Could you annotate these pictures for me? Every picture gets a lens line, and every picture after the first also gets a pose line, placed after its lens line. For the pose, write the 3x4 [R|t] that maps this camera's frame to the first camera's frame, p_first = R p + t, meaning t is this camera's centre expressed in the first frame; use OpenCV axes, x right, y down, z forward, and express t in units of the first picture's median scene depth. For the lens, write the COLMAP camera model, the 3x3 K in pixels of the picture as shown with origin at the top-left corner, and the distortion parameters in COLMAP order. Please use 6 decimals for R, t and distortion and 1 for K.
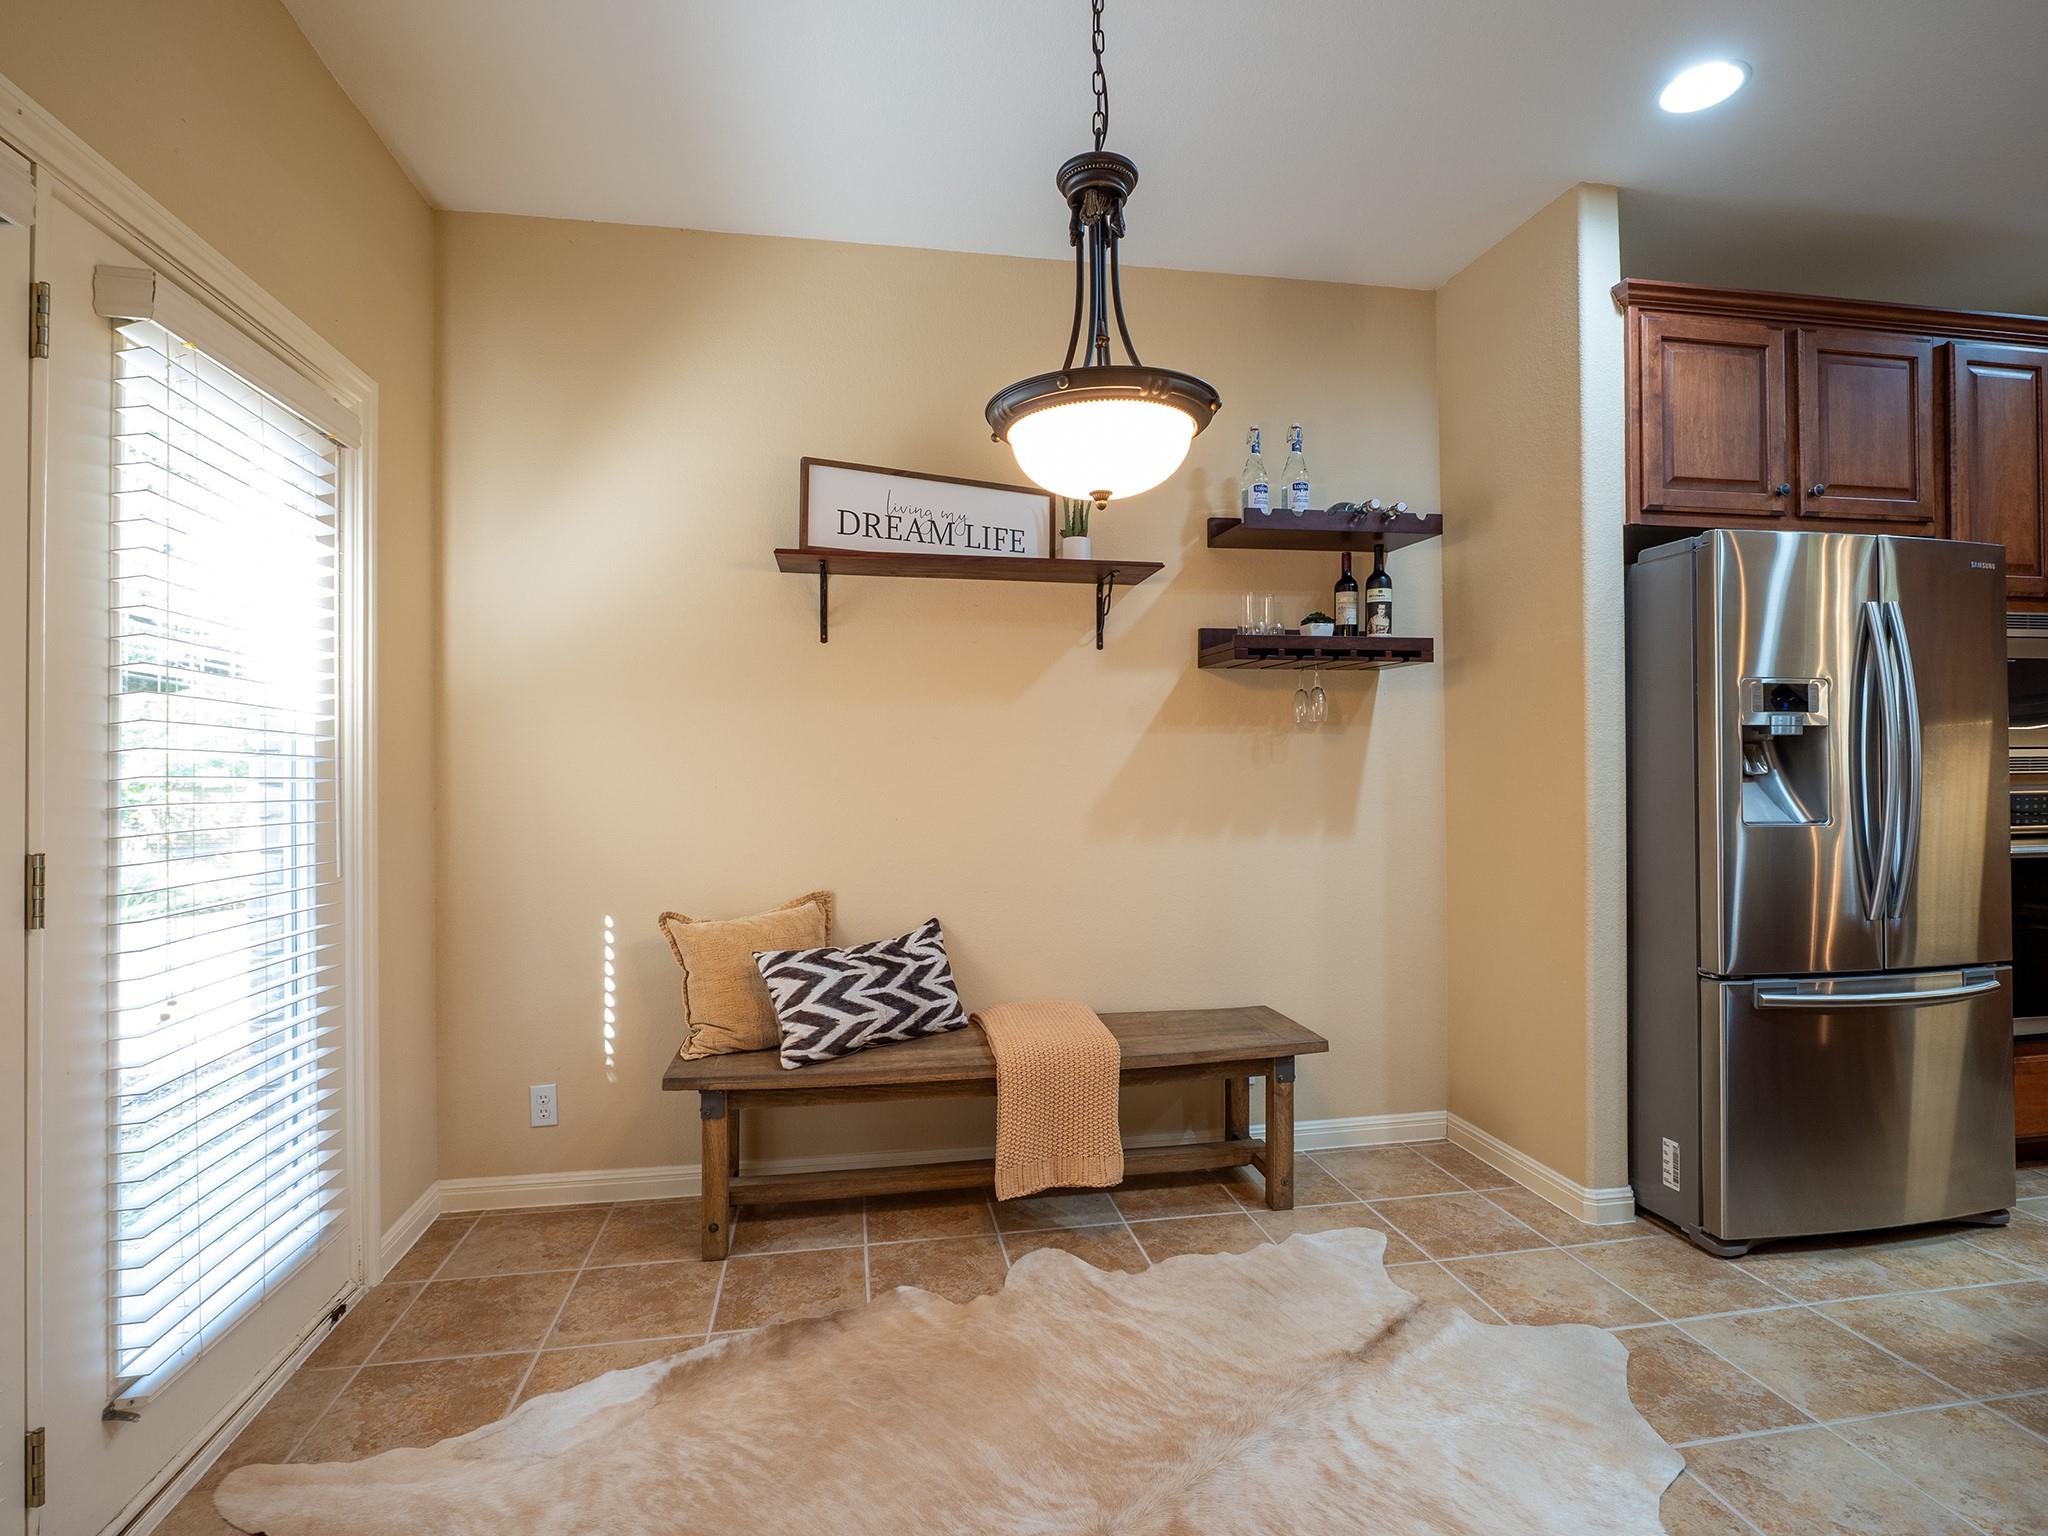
lens RADIAL K [[976.9, 0, 1012.4], [0, 976.9, 762.7], [0, 0, 1]] dist [-0.005975, -0.001540]
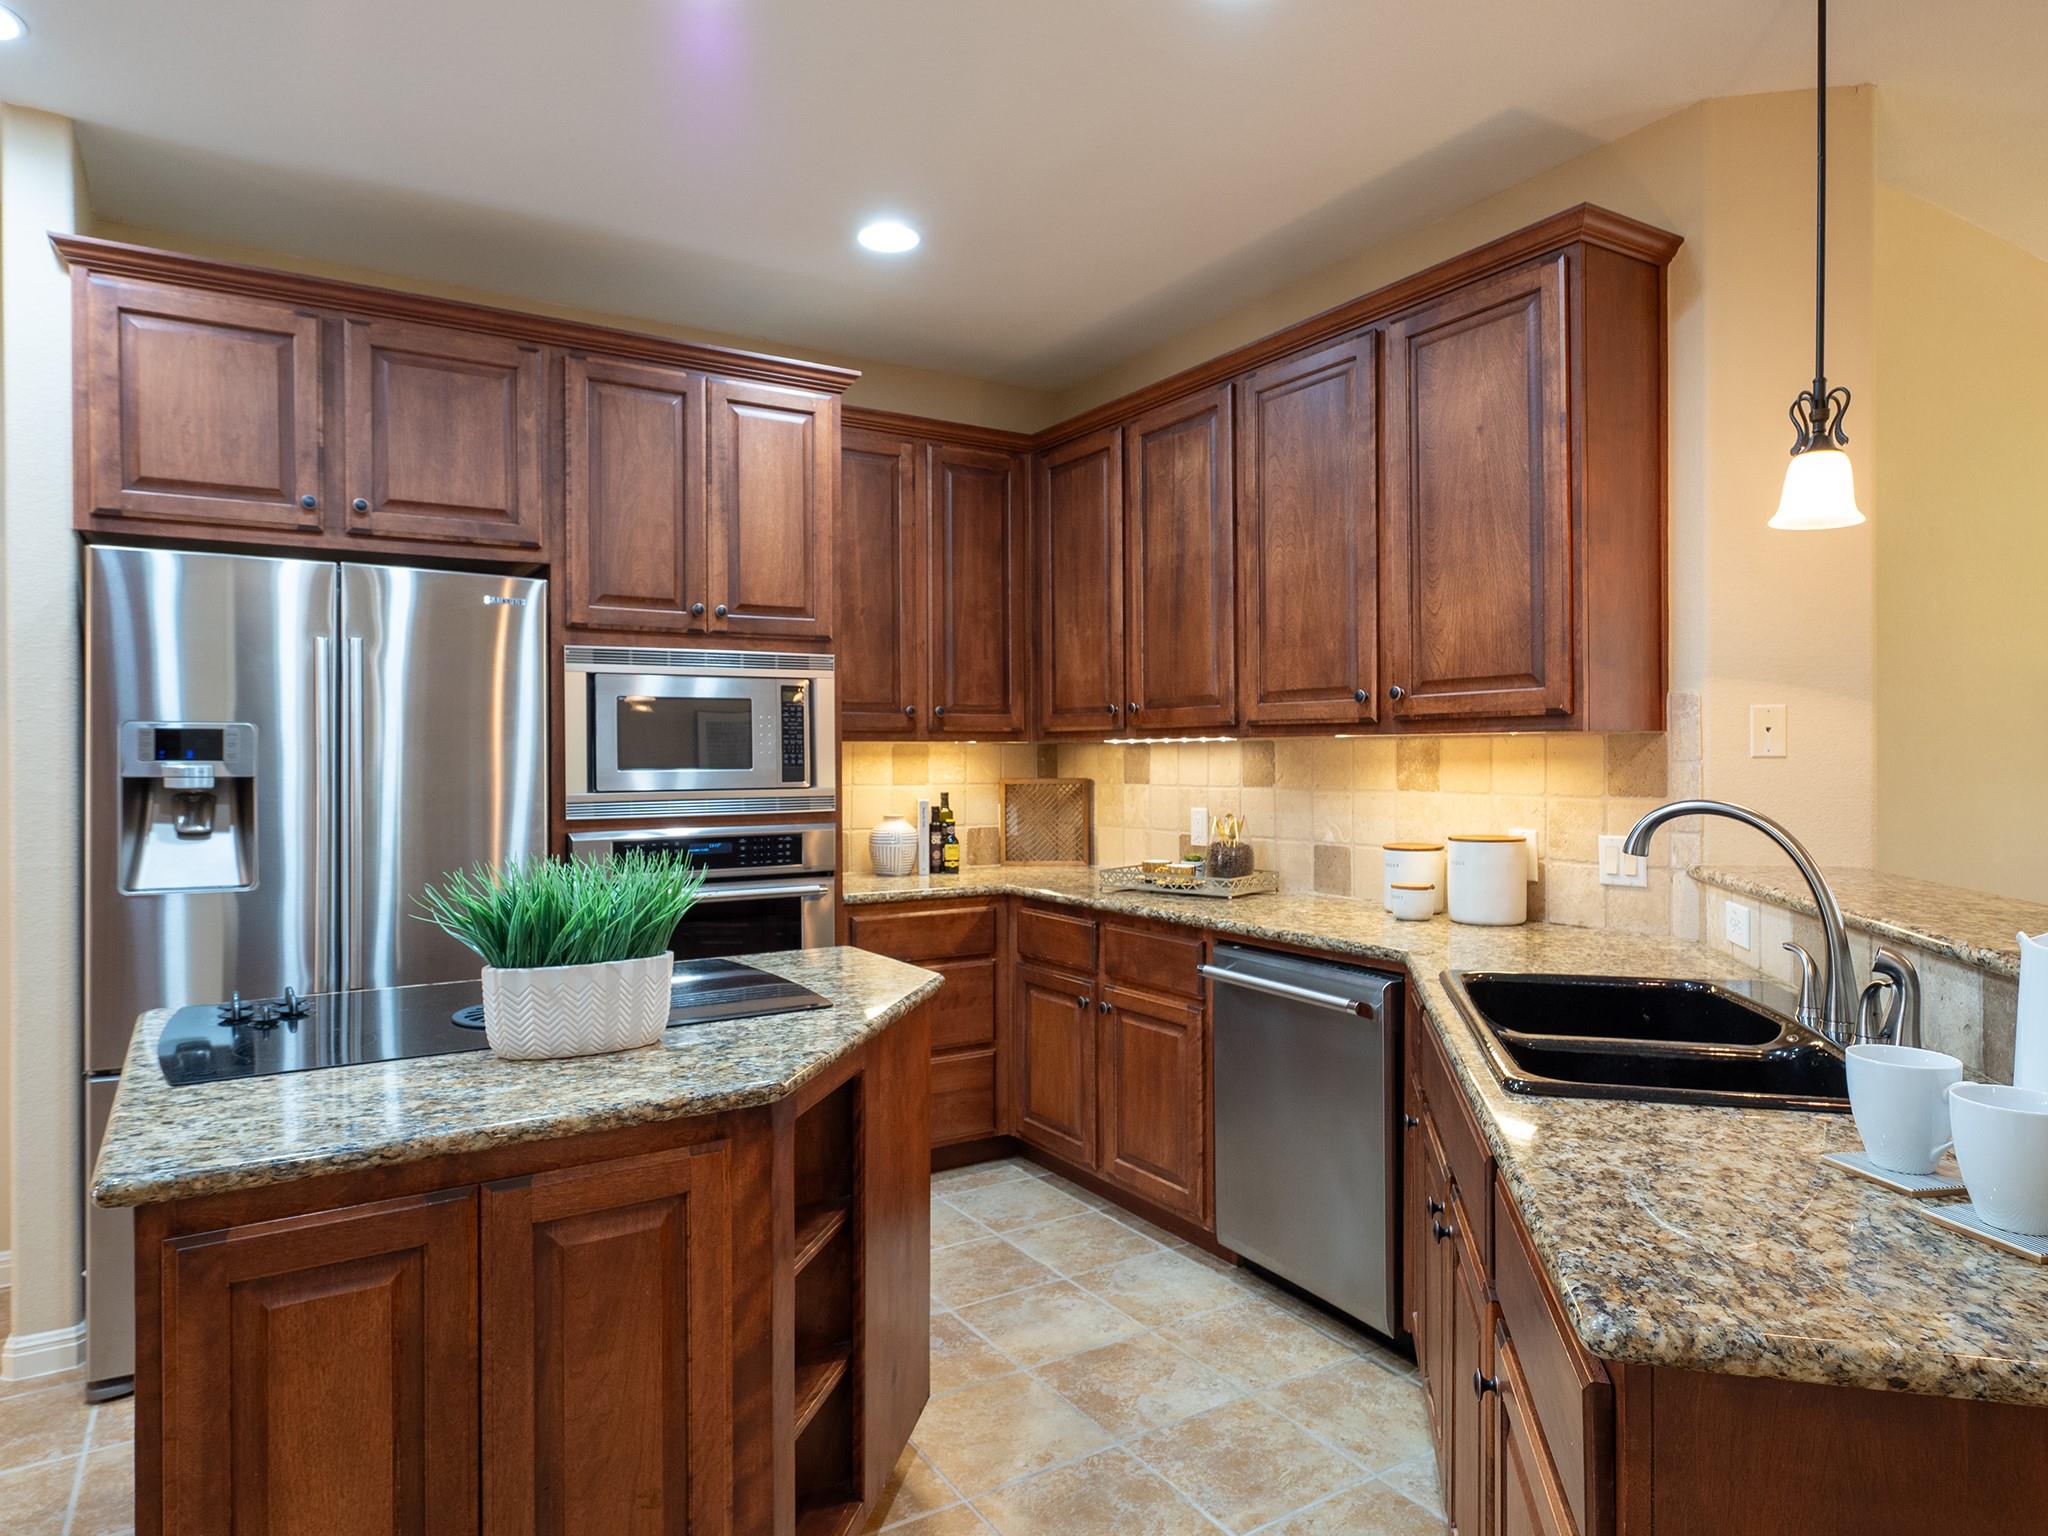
lens RADIAL K [[1221.9, 0, 1012.8], [0, 1221.9, 766.4], [0, 0, 1]] dist [0.001495, -0.000976]
pose [[0.928293, -0.002075, 0.371845, 0.977394], [-0.001348, 0.999959, 0.008946, -0.052917], [-0.371848, -0.008806, 0.928252, -0.263443]]
